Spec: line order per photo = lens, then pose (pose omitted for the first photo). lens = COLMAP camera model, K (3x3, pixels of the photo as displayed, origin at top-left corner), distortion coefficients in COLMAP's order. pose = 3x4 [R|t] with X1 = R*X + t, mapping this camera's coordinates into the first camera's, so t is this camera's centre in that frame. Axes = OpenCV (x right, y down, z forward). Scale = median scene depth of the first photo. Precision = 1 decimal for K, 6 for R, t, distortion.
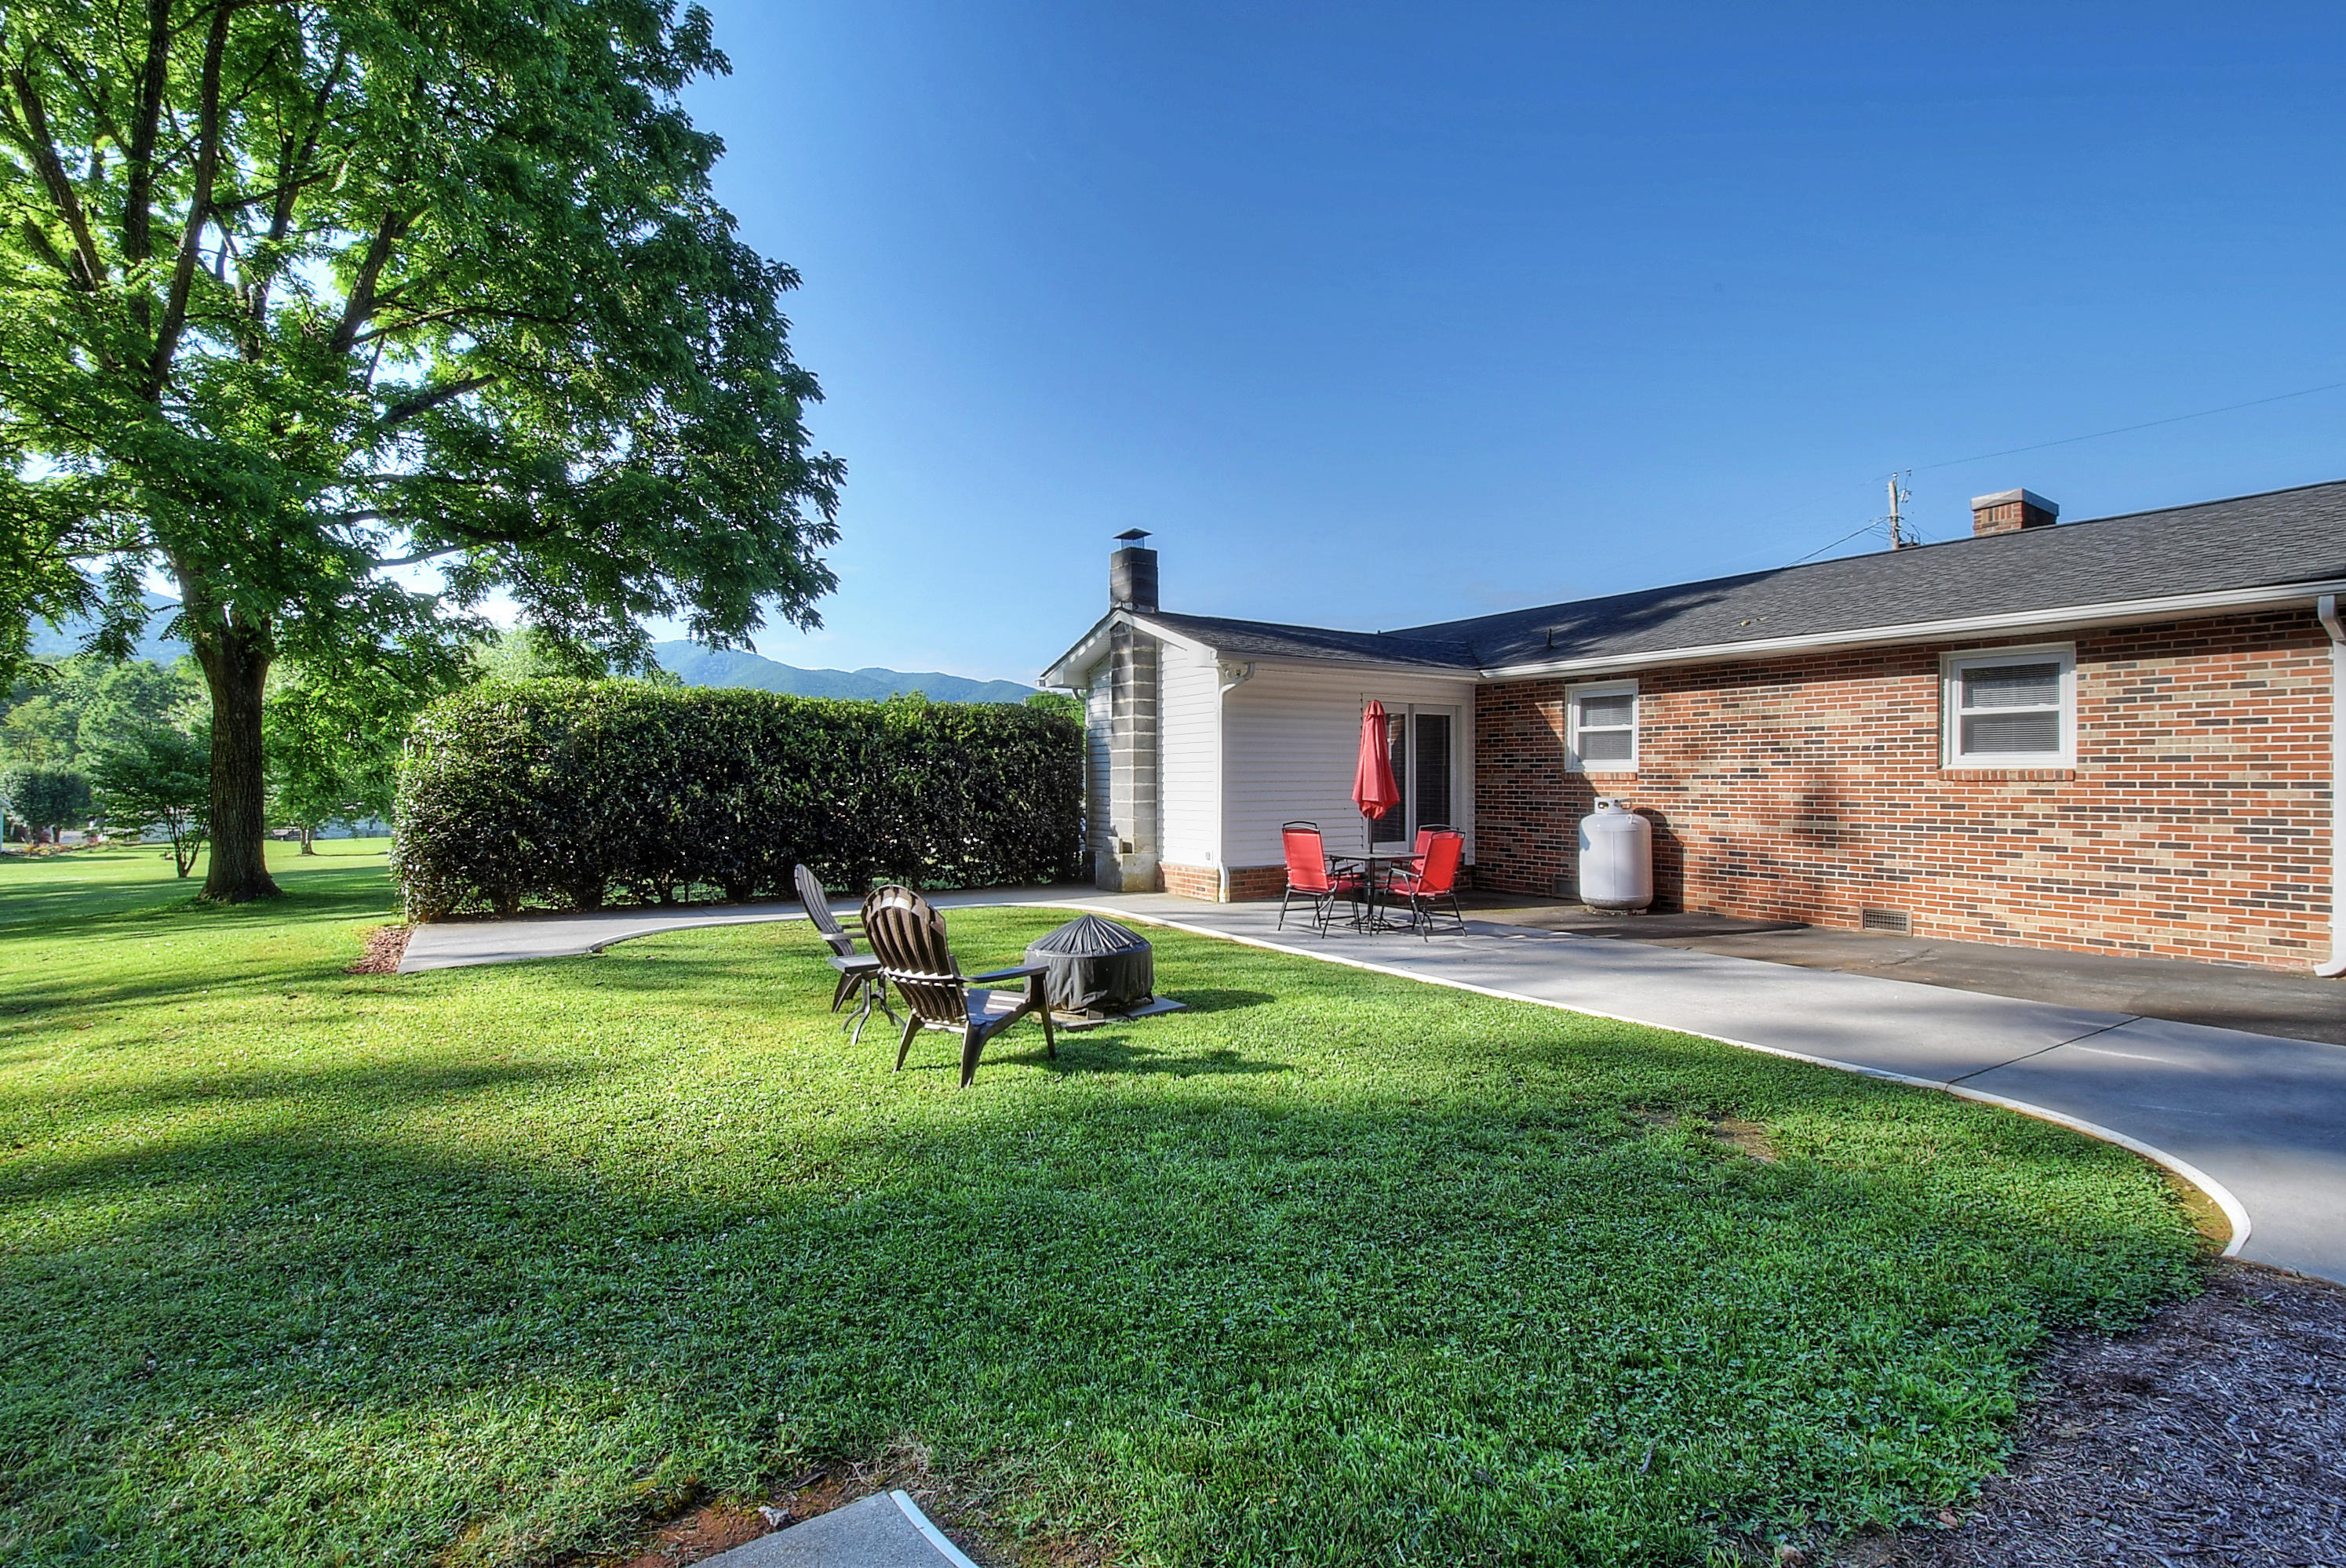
lens RADIAL K [[1023.4, 0, 1159.2], [0, 1023.4, 779.2], [0, 0, 1]] dist [-0.004102, -0.002243]
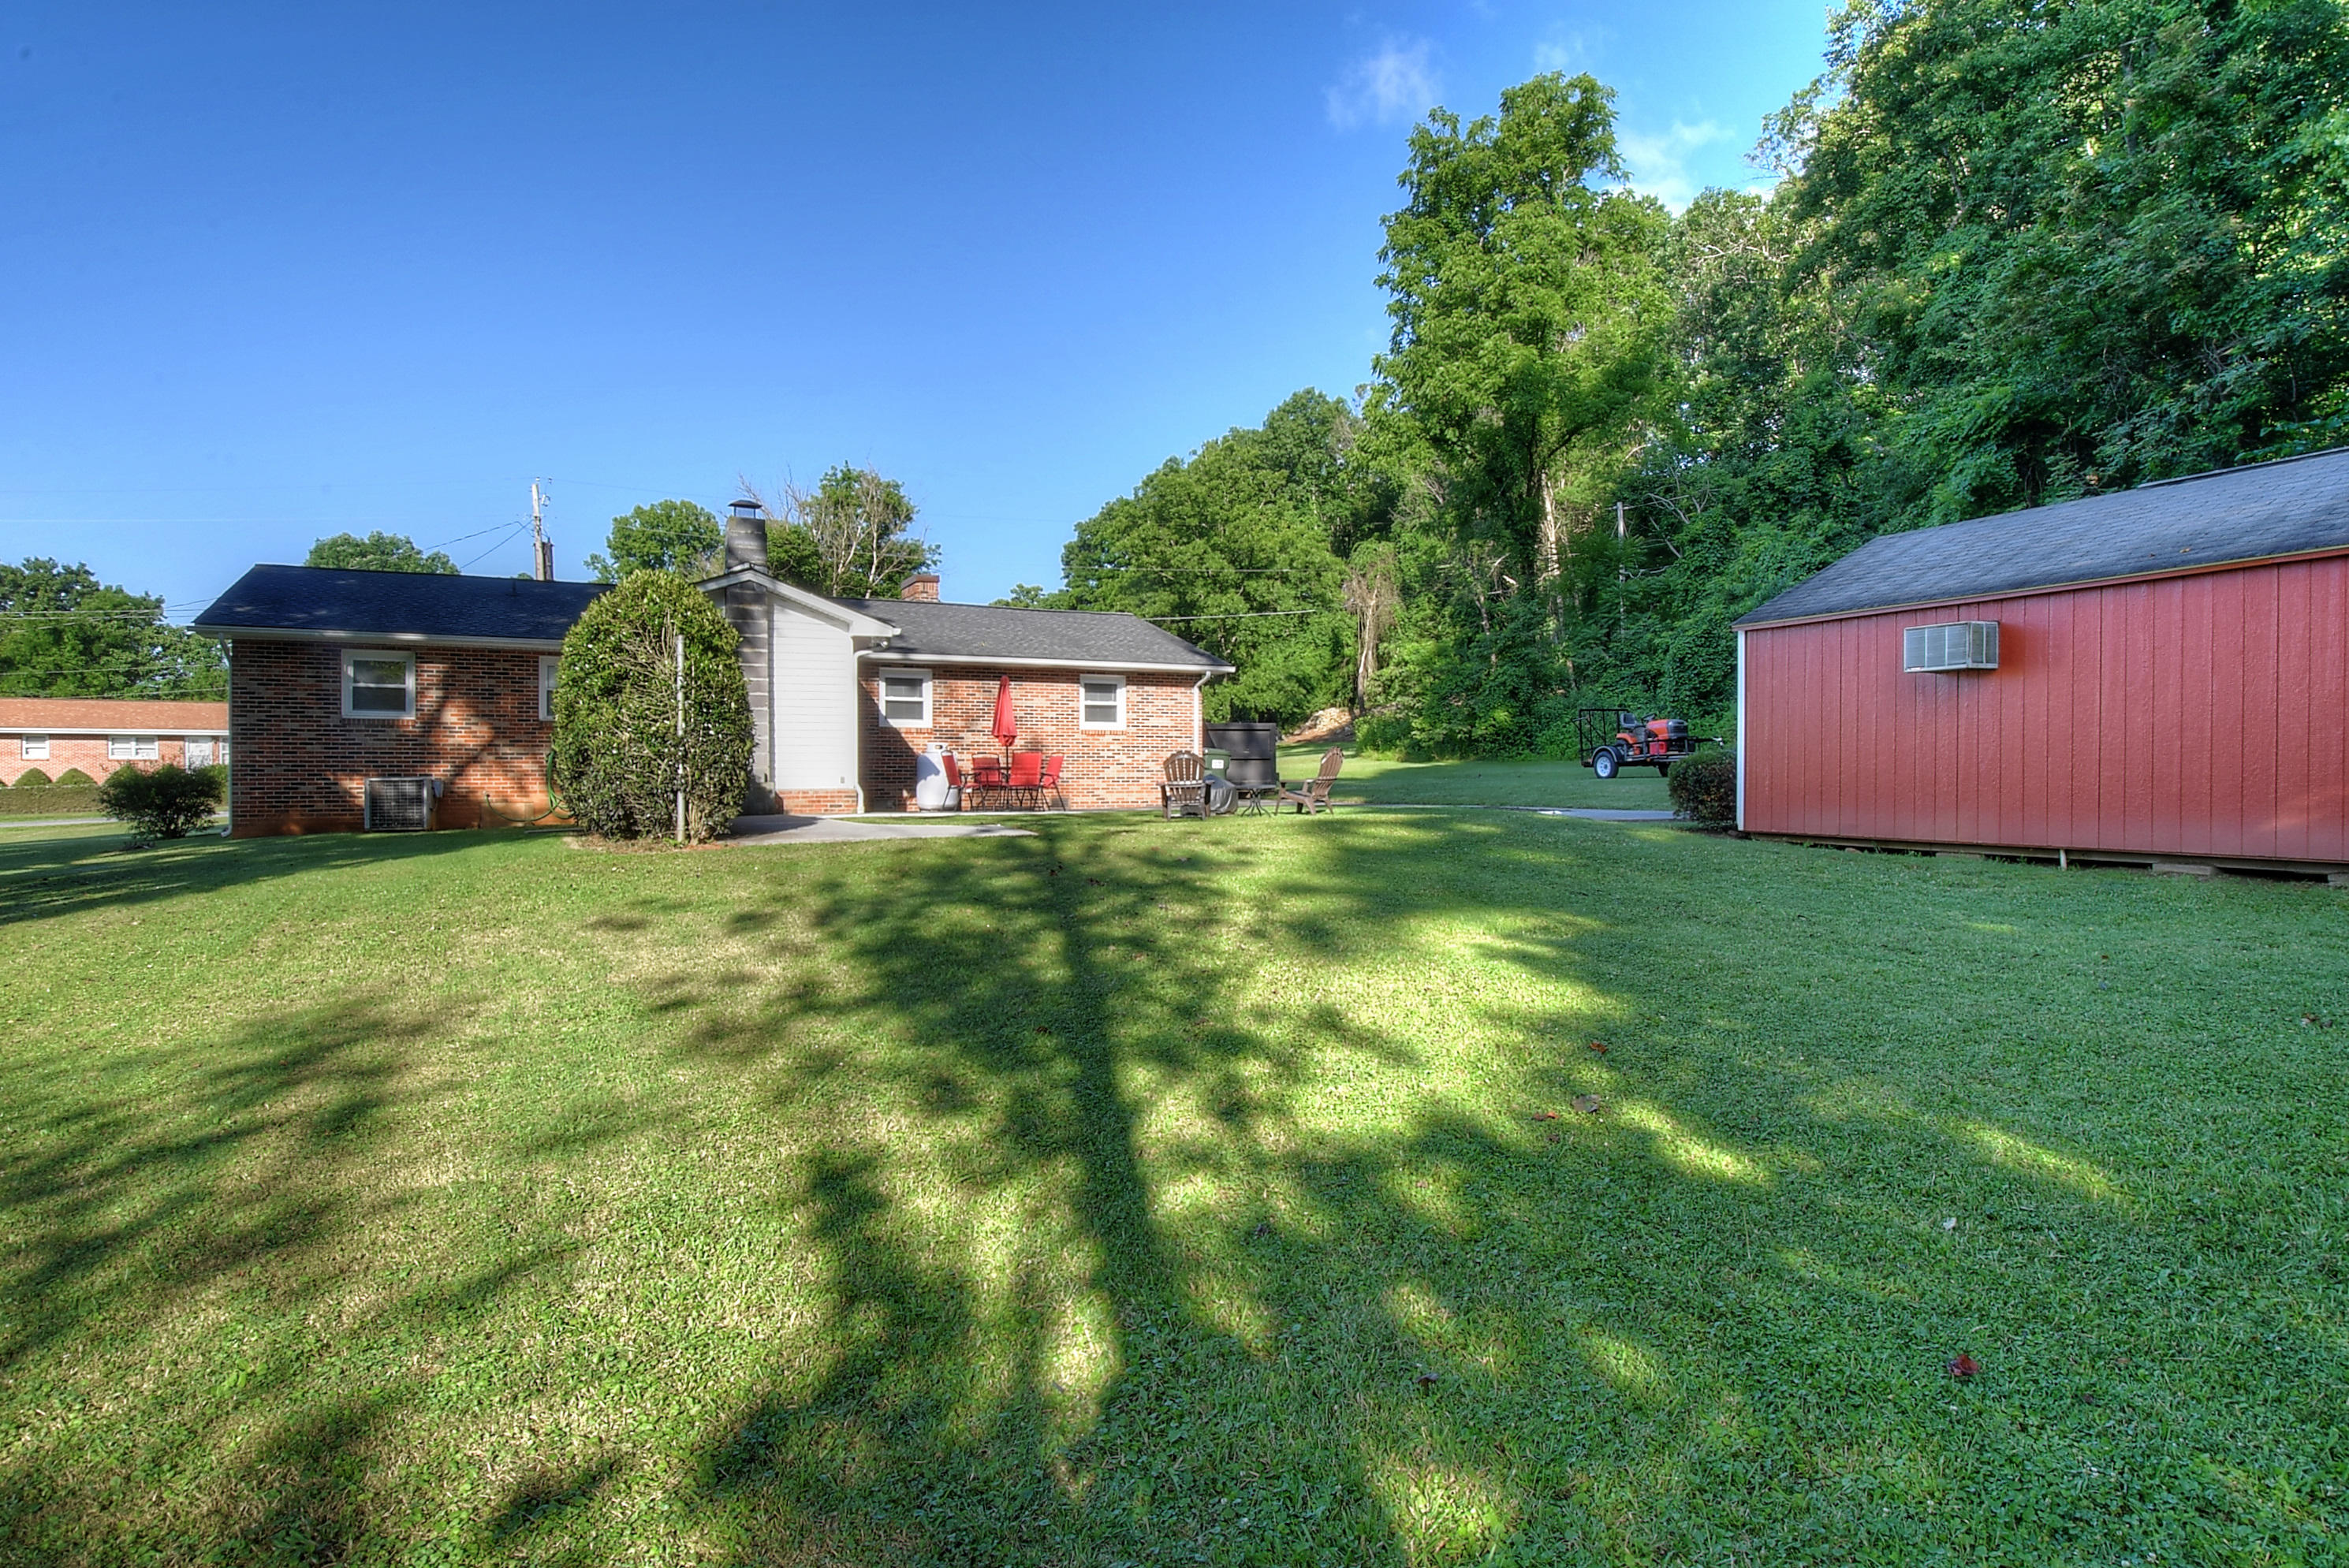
lens RADIAL K [[1330.3, 0, 1164.5], [0, 1330.3, 785.0], [0, 0, 1]] dist [-0.000557, 0.000273]
pose [[0.137802, -0.004986, 0.990447, -1.574577], [0.005266, 0.999977, 0.004301, 0.077222], [-0.990446, 0.004623, 0.137826, 0.357144]]
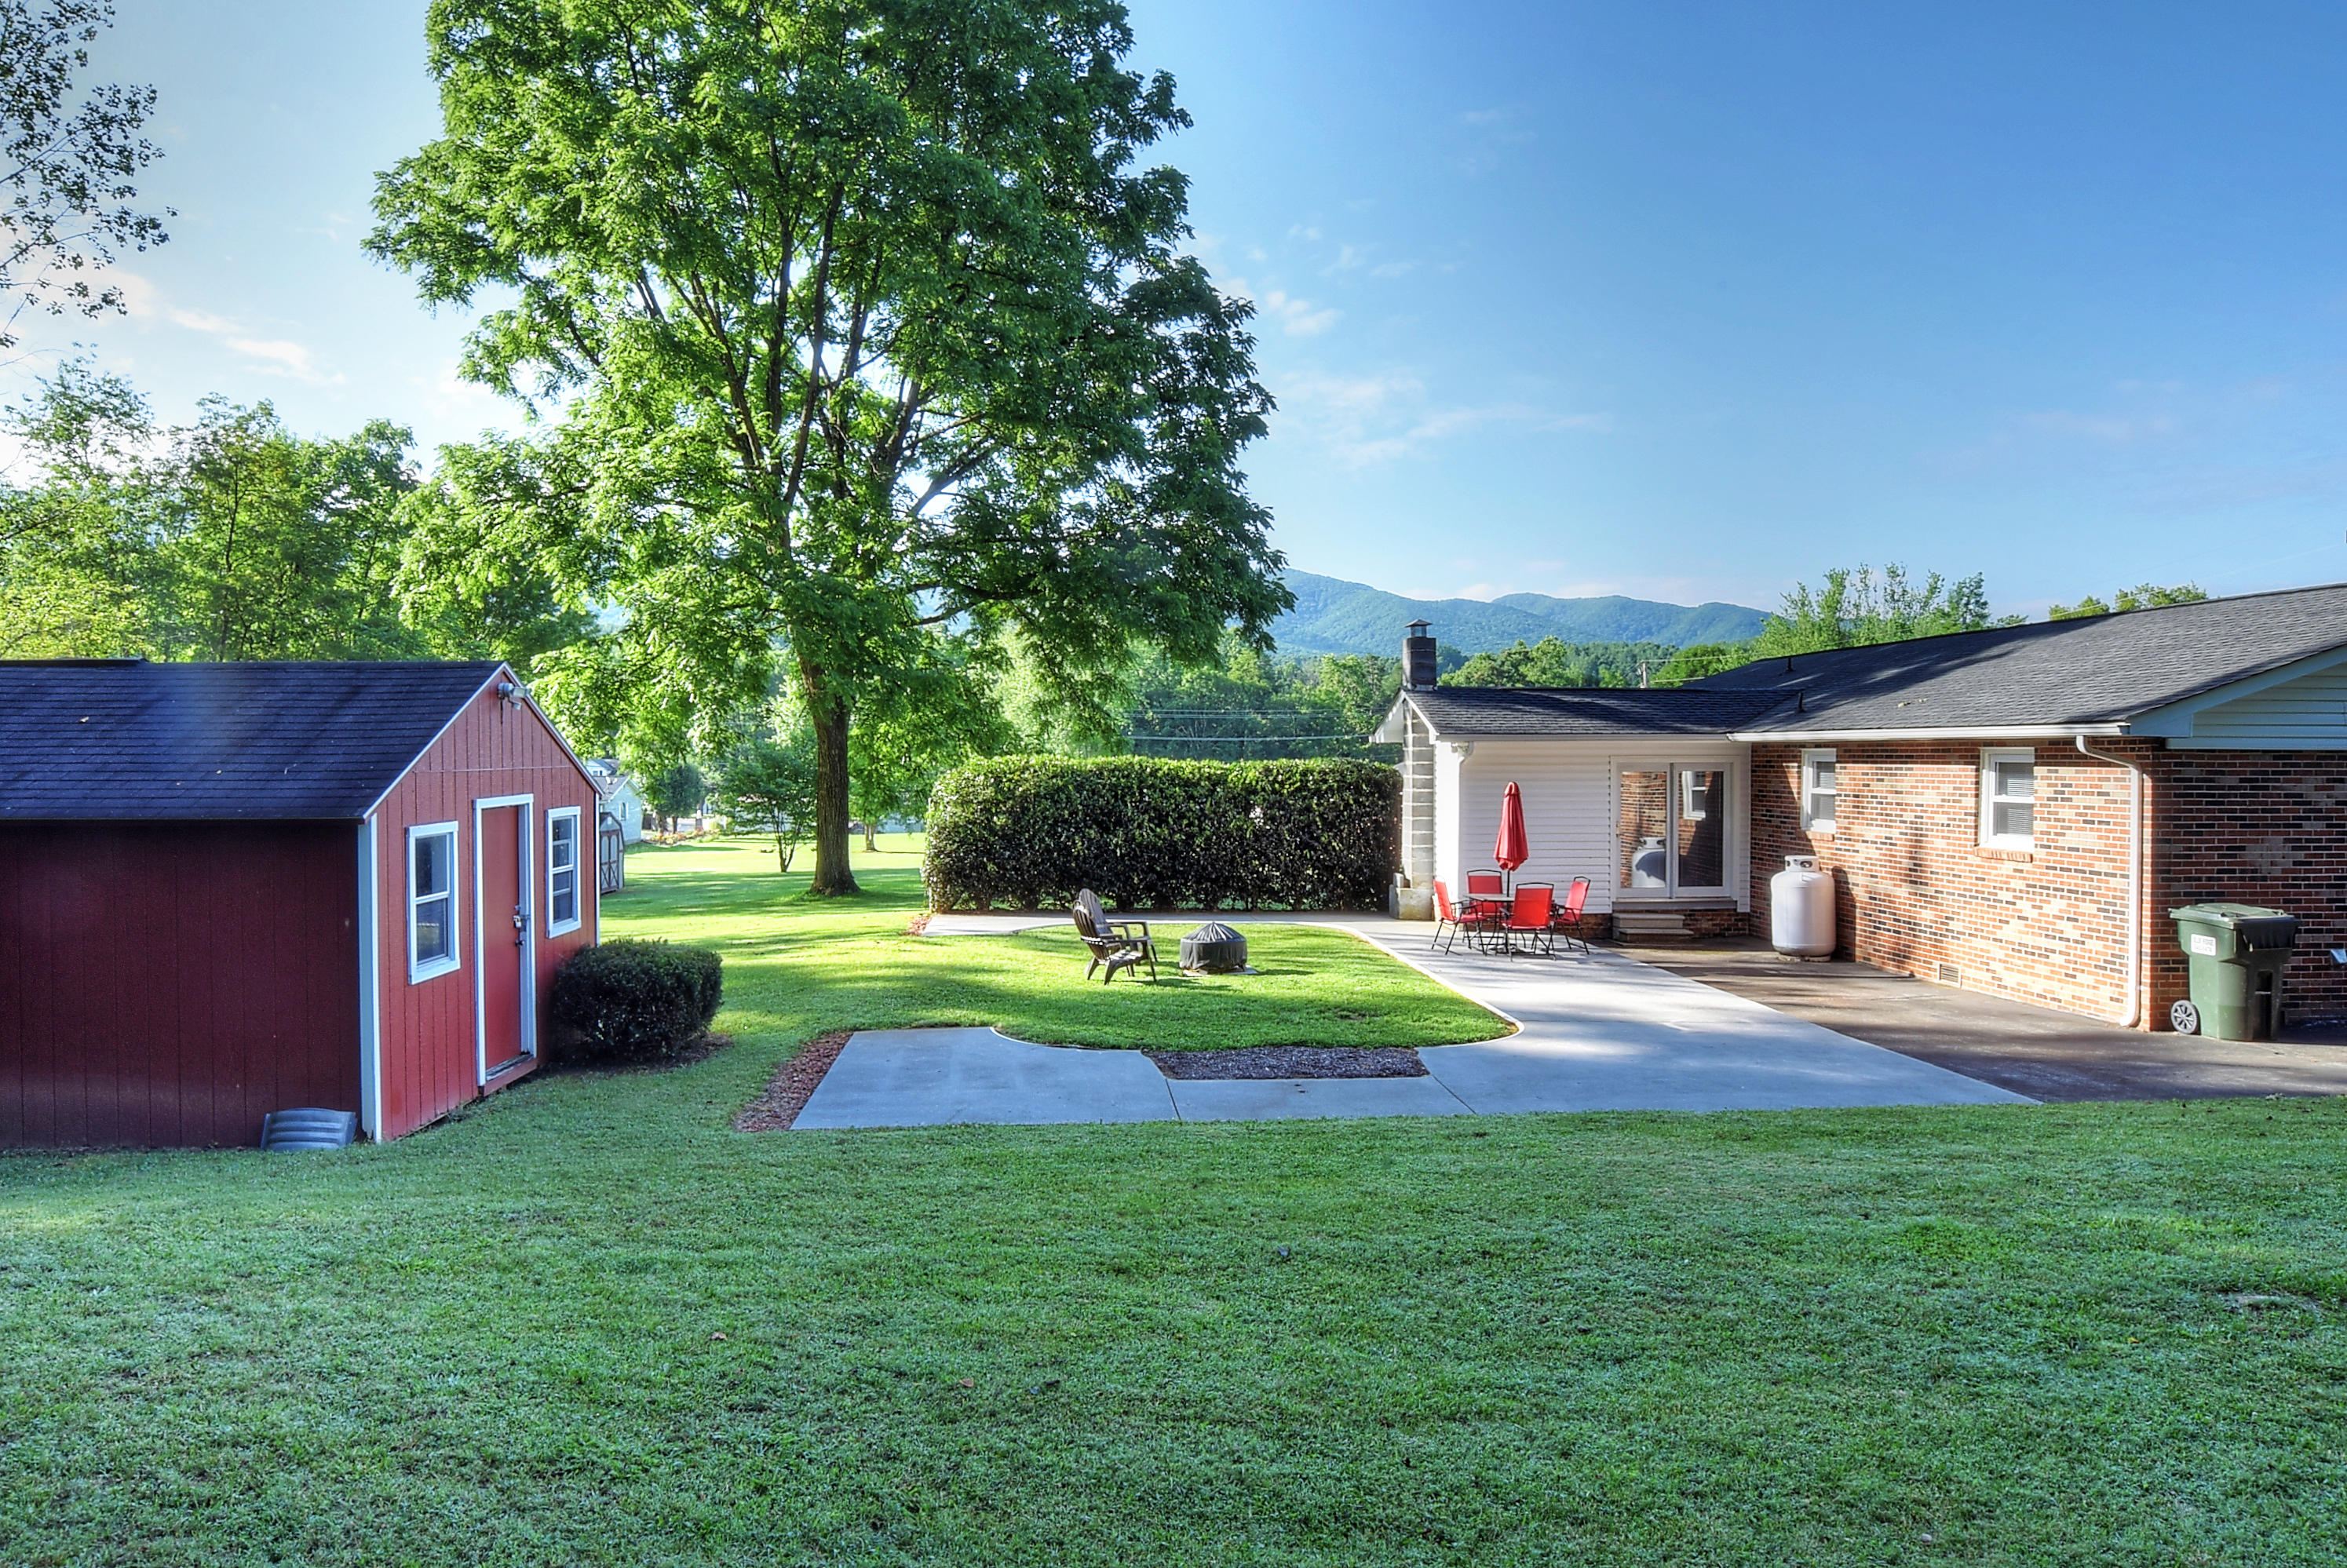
lens RADIAL K [[1526.2, 0, 1172.7], [0, 1526.2, 780.6], [0, 0, 1]] dist [-0.007344, 0.000556]
pose [[0.878620, 0.008609, -0.477445, 0.633384], [-0.001324, 0.999878, 0.015593, -0.090116], [0.477521, -0.013068, 0.878523, -0.789208]]
